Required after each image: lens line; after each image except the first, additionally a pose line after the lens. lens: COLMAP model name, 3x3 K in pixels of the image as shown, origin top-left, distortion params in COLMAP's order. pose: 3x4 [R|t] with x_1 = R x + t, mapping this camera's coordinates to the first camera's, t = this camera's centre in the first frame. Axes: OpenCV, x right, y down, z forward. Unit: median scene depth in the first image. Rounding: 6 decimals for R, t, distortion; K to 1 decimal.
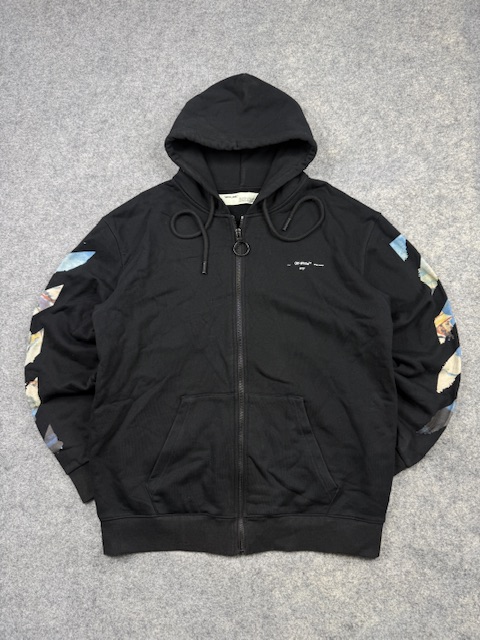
lens RADIAL K [[447.5, 0, 240.0], [0, 447.5, 320.0], [0, 0, 1]] dist [0.000126, -0.003025]
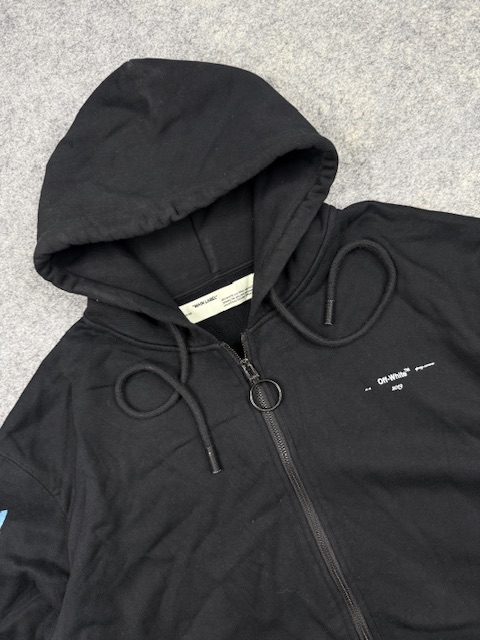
lens RADIAL K [[447.5, 0, 240.0], [0, 447.5, 320.0], [0, 0, 1]] dist [0.000126, -0.003025]
pose [[0.920425, -0.390188, -0.023896, 0.020890], [0.390913, 0.918342, 0.061924, -0.273582], [-0.002218, -0.066337, 0.997795, 0.494555]]
